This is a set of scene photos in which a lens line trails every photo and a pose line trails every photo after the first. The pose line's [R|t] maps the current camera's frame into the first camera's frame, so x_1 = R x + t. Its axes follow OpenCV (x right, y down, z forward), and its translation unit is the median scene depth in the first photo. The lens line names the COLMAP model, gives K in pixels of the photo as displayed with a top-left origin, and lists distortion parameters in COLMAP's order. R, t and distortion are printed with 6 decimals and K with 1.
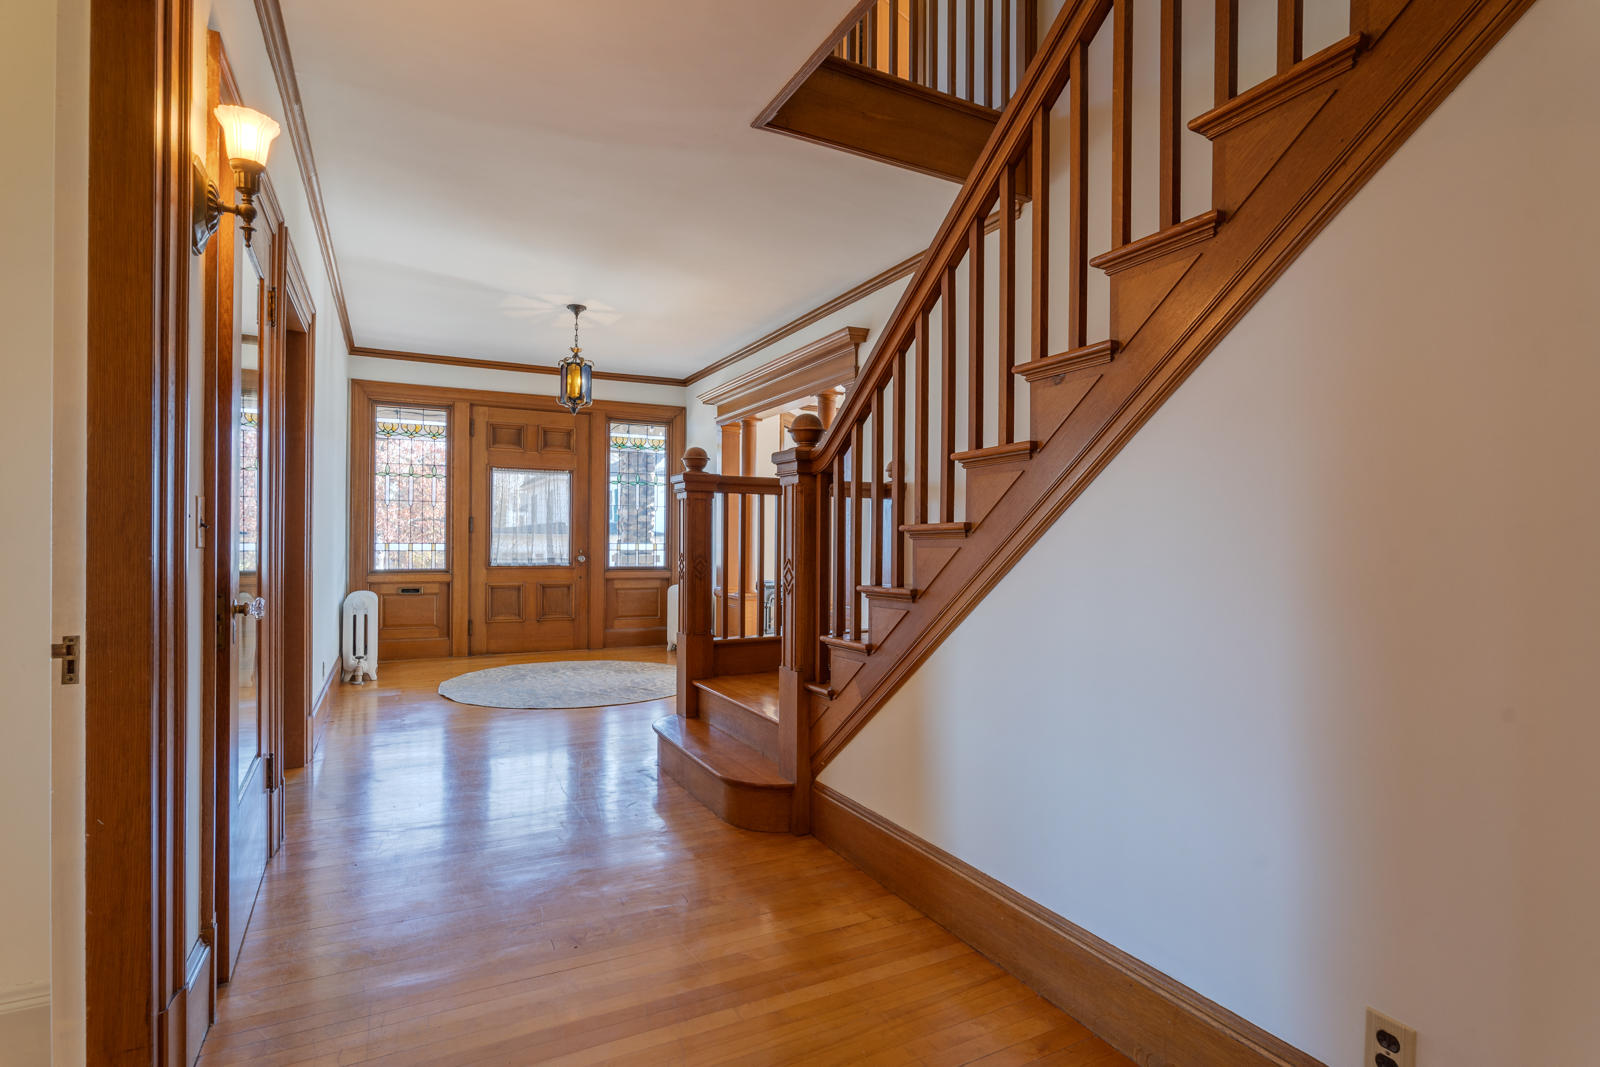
lens RADIAL K [[770.2, 0, 798.6], [0, 770.2, 542.1], [0, 0, 1]] dist [-0.023861, 0.005718]
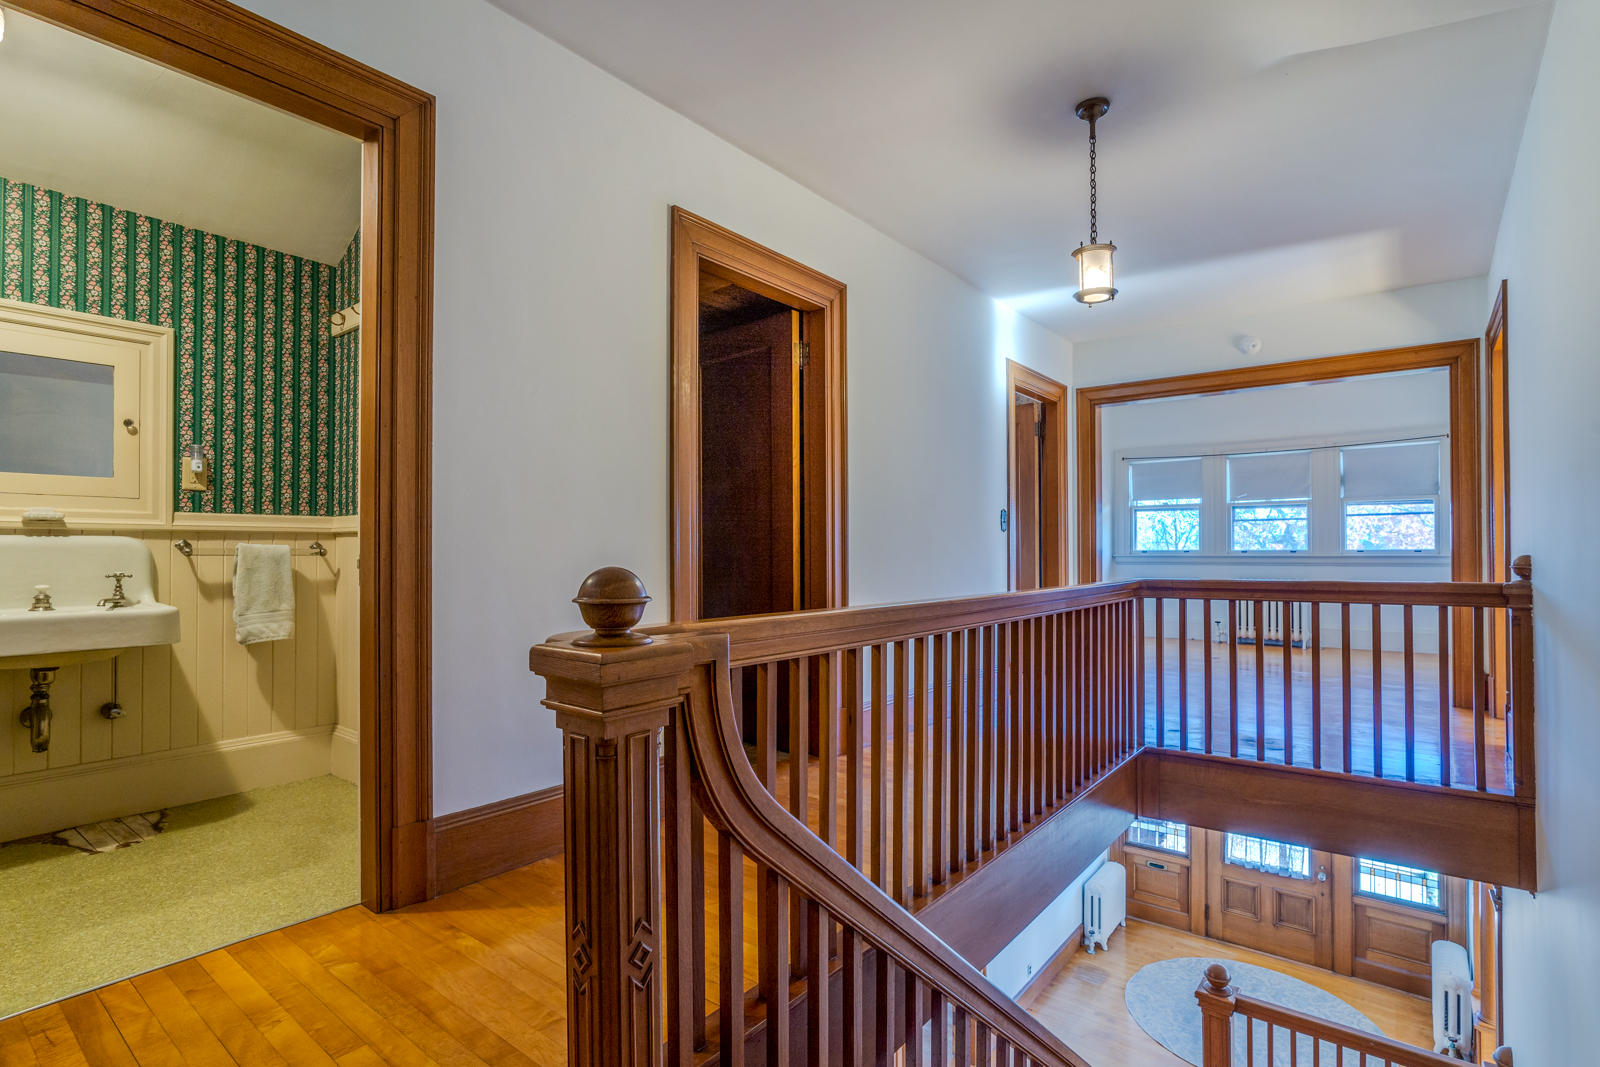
lens RADIAL K [[770.2, 0, 793.8], [0, 770.2, 537.3], [0, 0, 1]] dist [-0.023861, 0.005718]
pose [[0.383825, -0.019958, -0.923190, 0.377684], [0.004170, 0.999794, -0.019881, -0.412475], [0.923396, 0.003781, 0.383829, 0.006103]]
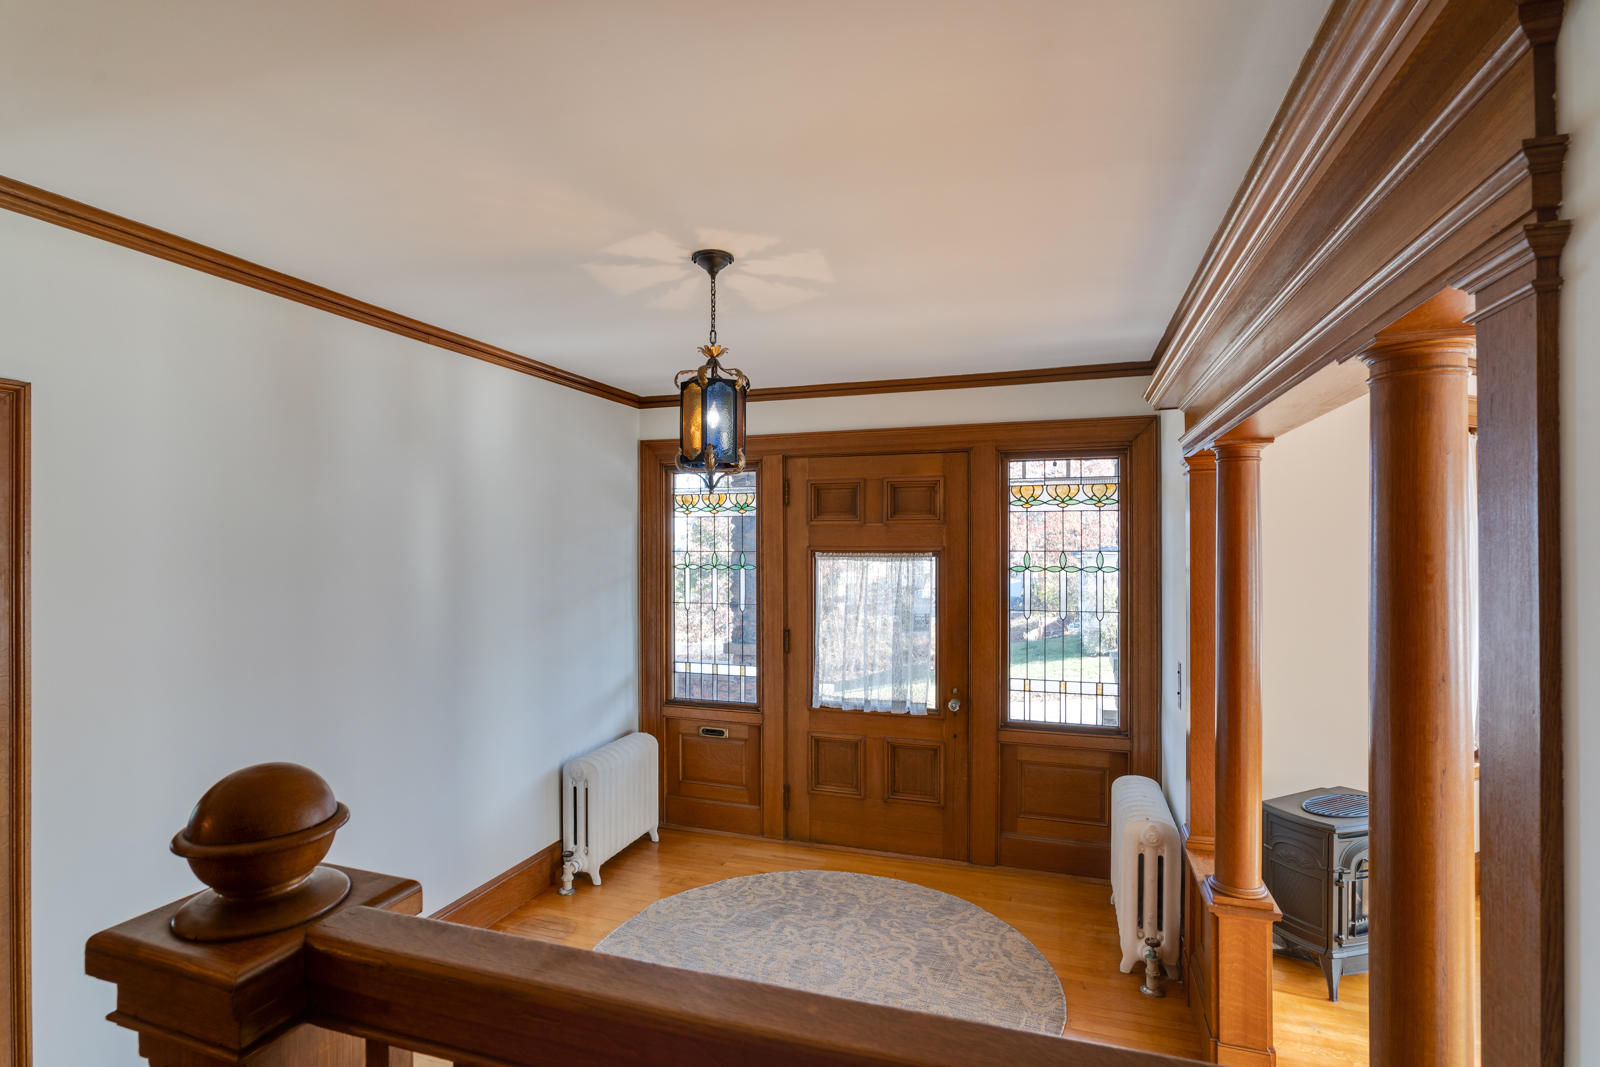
lens RADIAL K [[770.2, 0, 806.2], [0, 770.2, 548.9], [0, 0, 1]] dist [-0.023861, 0.005718]
pose [[0.684797, 0.000819, -0.728734, 0.062171], [0.002771, 0.999989, 0.003728, -0.101733], [0.728729, -0.004572, 0.684787, 0.552212]]
